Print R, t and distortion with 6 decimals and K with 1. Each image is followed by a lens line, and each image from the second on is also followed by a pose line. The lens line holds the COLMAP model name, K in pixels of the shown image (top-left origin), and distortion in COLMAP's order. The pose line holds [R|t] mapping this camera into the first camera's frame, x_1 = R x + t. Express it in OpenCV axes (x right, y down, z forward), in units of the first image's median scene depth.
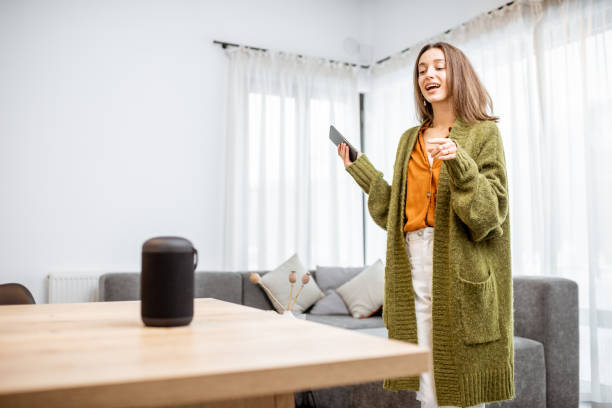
lens RADIAL K [[626.1, 0, 306.2], [0, 626.1, 202.0], [0, 0, 1]] dist [-0.095097, 0.000000]
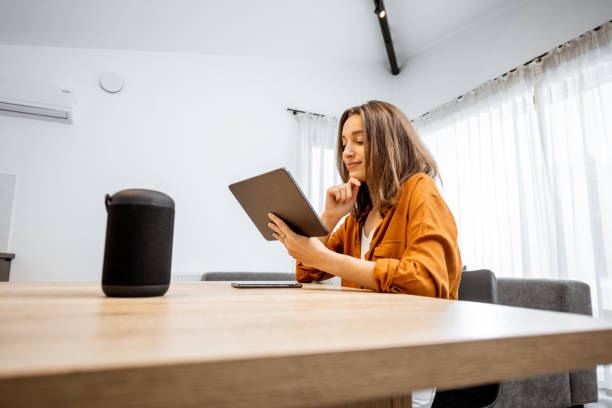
lens RADIAL K [[402.9, 0, 306.9], [0, 402.9, 205.2], [0, 0, 1]] dist [-0.018684, 0.005670]
pose [[0.996907, 0.004152, -0.078483, -0.037600], [-0.010355, 0.996836, -0.078804, 0.034547], [0.077907, 0.079373, 0.993796, 0.132814]]
